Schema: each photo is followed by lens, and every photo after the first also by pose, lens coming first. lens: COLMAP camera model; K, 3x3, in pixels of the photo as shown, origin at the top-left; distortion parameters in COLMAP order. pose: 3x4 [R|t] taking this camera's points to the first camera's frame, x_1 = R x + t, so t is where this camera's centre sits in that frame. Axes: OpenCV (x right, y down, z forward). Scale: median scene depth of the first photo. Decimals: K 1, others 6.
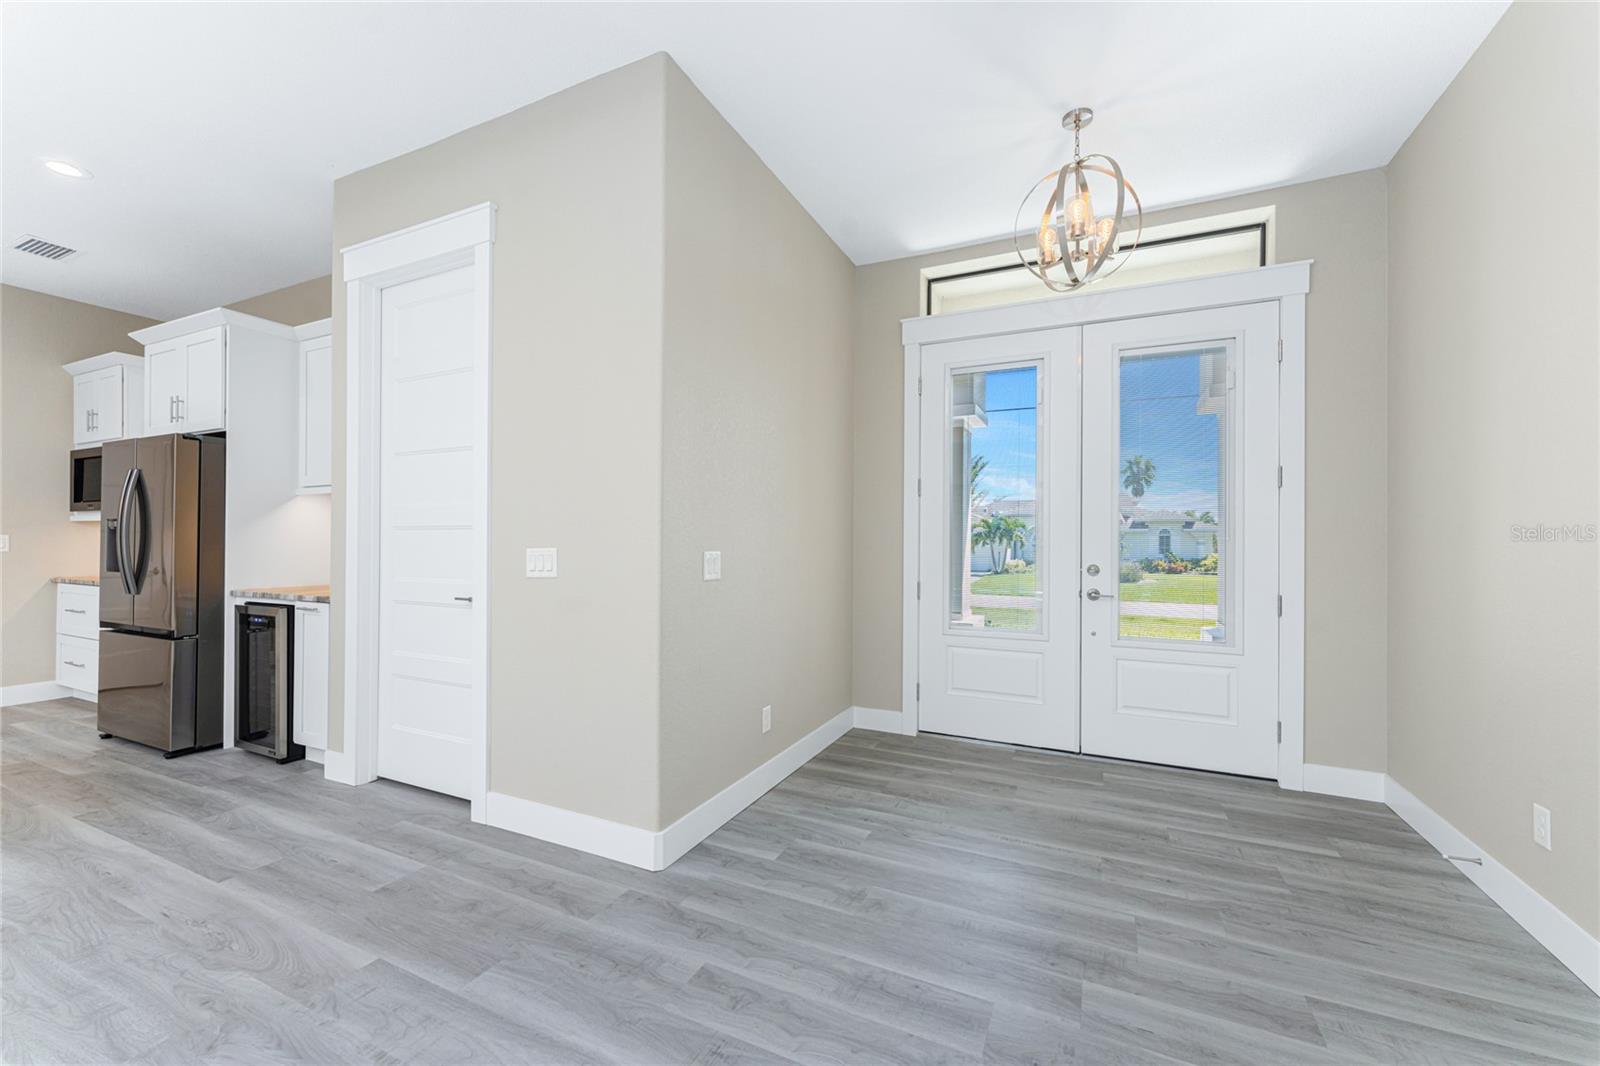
lens RADIAL K [[639.5, 0, 795.5], [0, 639.5, 538.4], [0, 0, 1]] dist [0.001335, -0.000145]
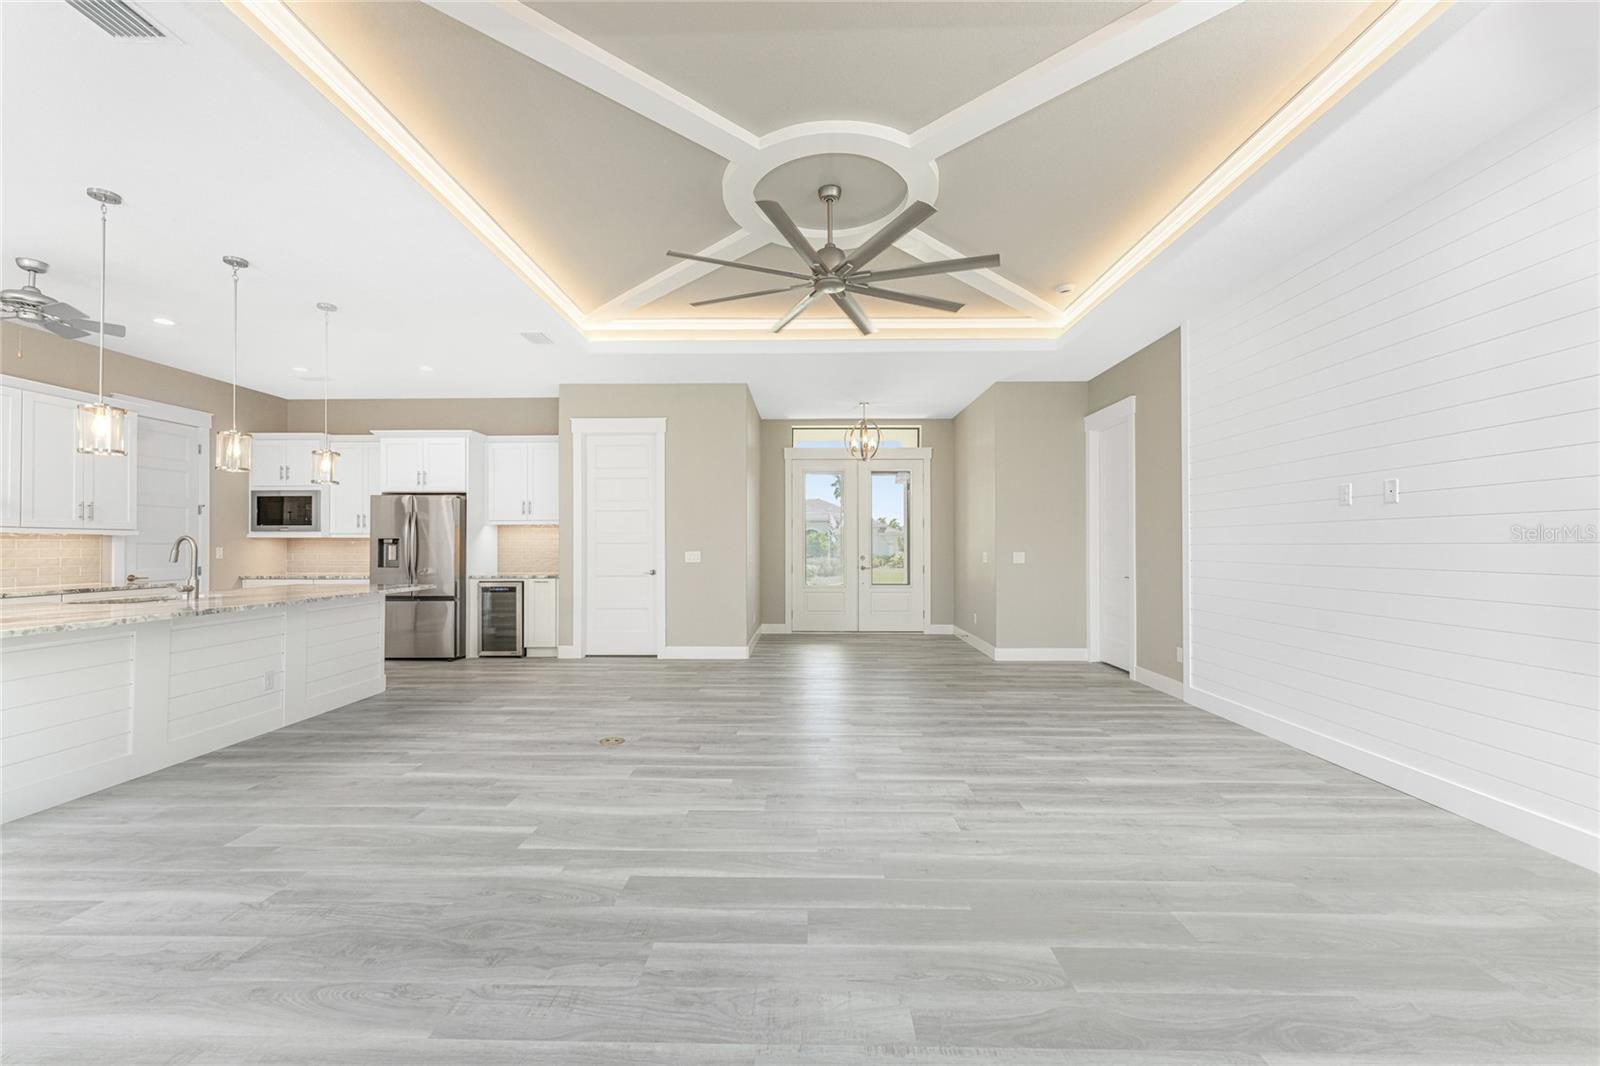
lens RADIAL K [[638.6, 0, 787.4], [0, 638.6, 538.6], [0, 0, 1]] dist [0.003416, 0.000225]
pose [[0.917807, -0.003498, 0.397012, -0.862810], [0.004734, 0.999987, -0.002133, -0.024324], [-0.396999, 0.003838, 0.917811, -1.275391]]
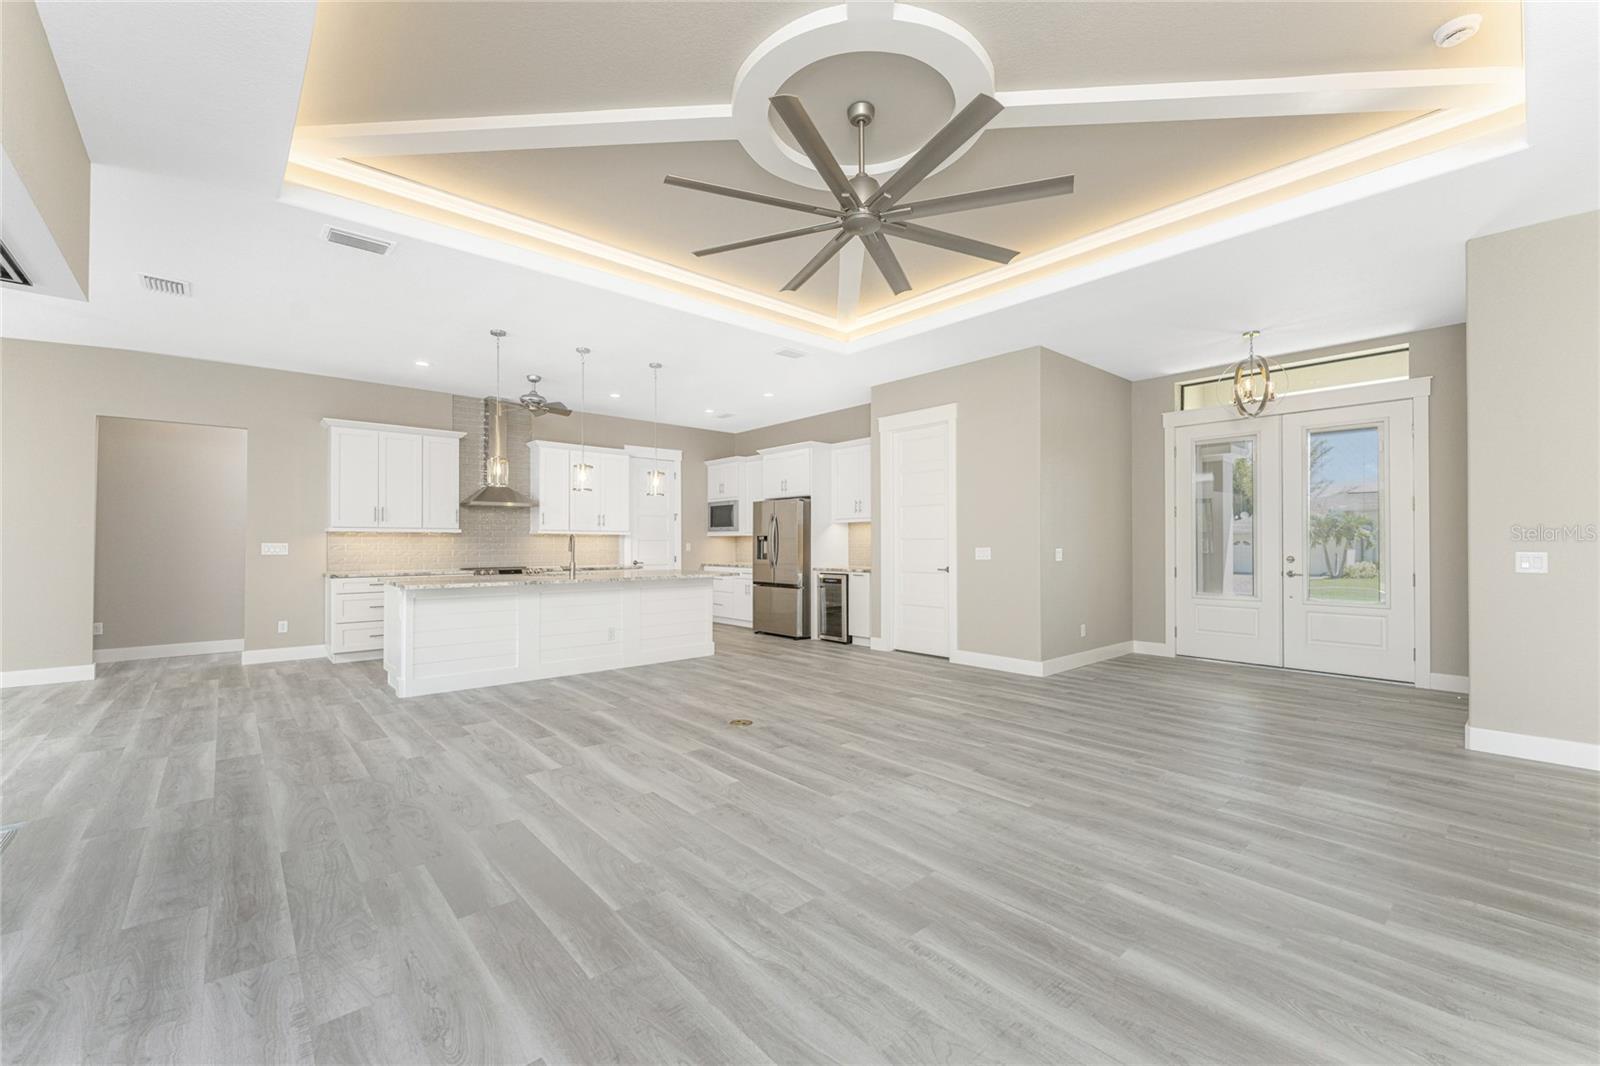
lens RADIAL K [[639.5, 0, 795.5], [0, 639.5, 538.4], [0, 0, 1]] dist [0.001335, -0.000145]
pose [[0.916206, -0.010535, -0.400570, -0.062001], [0.009215, 0.999944, -0.005222, -0.010208], [0.400603, 0.001093, 0.916251, -1.171307]]
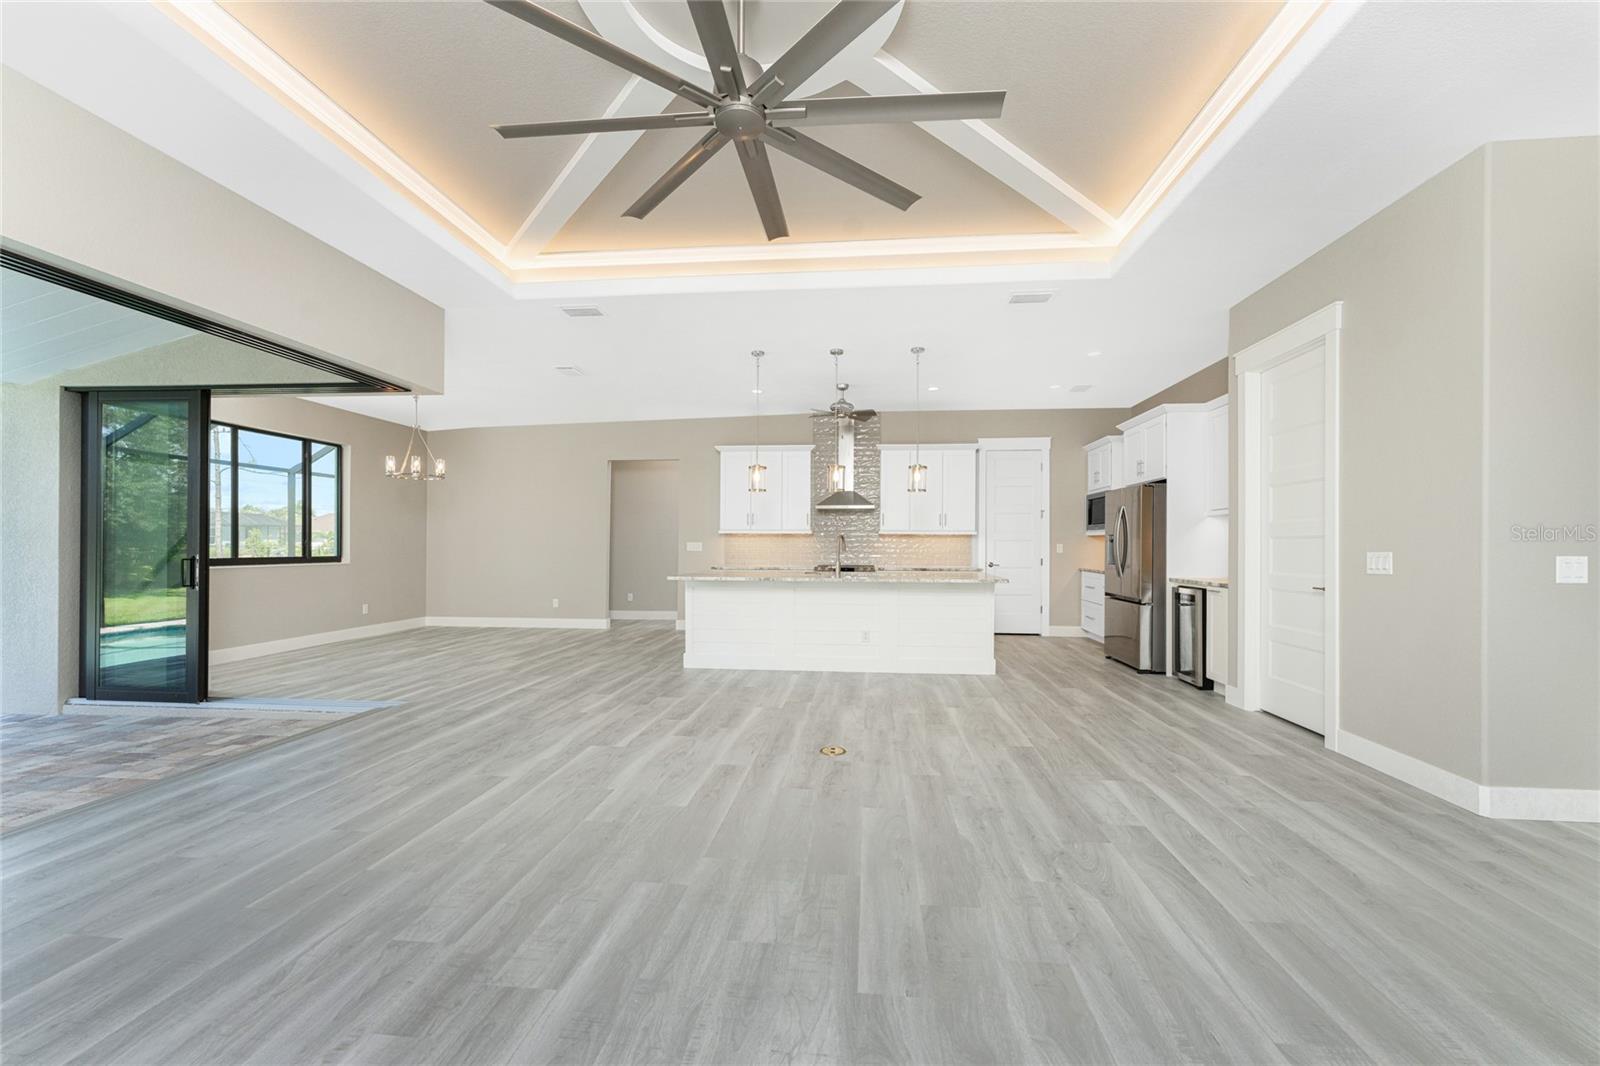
lens RADIAL K [[636.3, 0, 809.5], [0, 636.3, 545.6], [0, 0, 1]] dist [0.001385, -0.000404]
pose [[0.342600, -0.002963, -0.939477, 0.345912], [0.004372, 0.999989, -0.001560, -0.001303], [0.939471, -0.003573, 0.342609, -0.443161]]
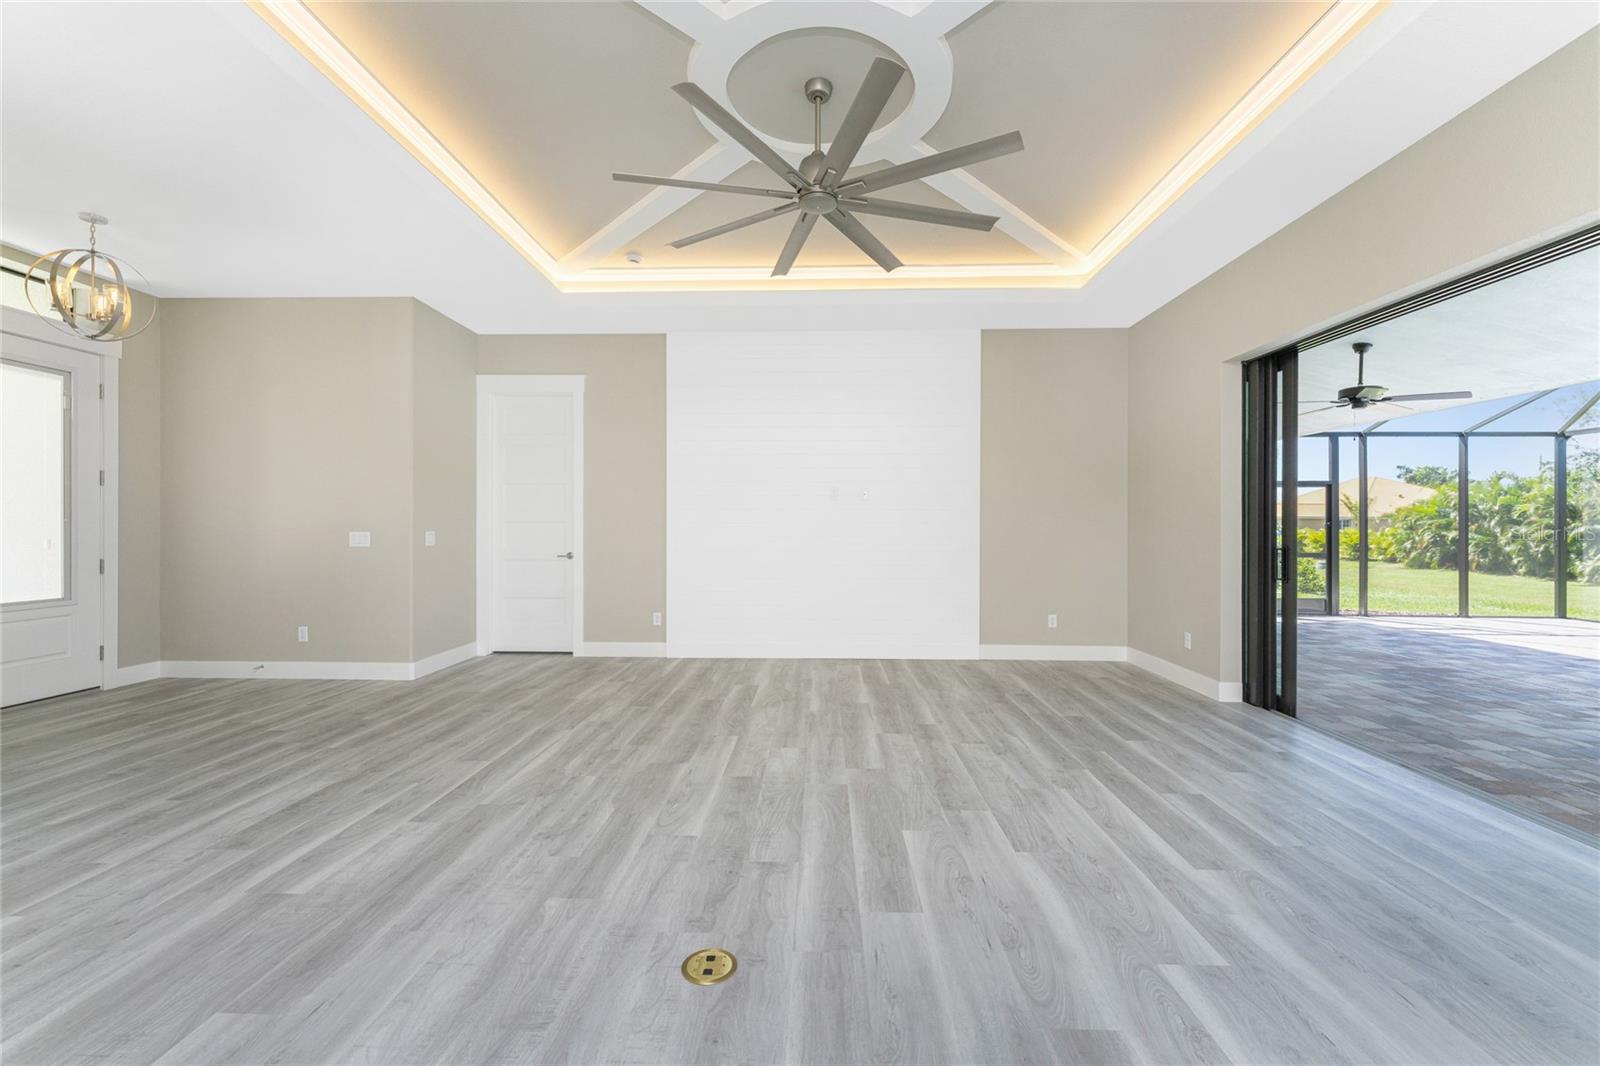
lens RADIAL K [[654.3, 0, 800.7], [0, 654.3, 527.5], [0, 0, 1]] dist [0.002085, 0.000020]
pose [[-0.396334, -0.007998, 0.918071, -1.211673], [-0.012413, 0.999917, 0.003352, -0.008931], [-0.918022, -0.010067, -0.396401, 0.124395]]
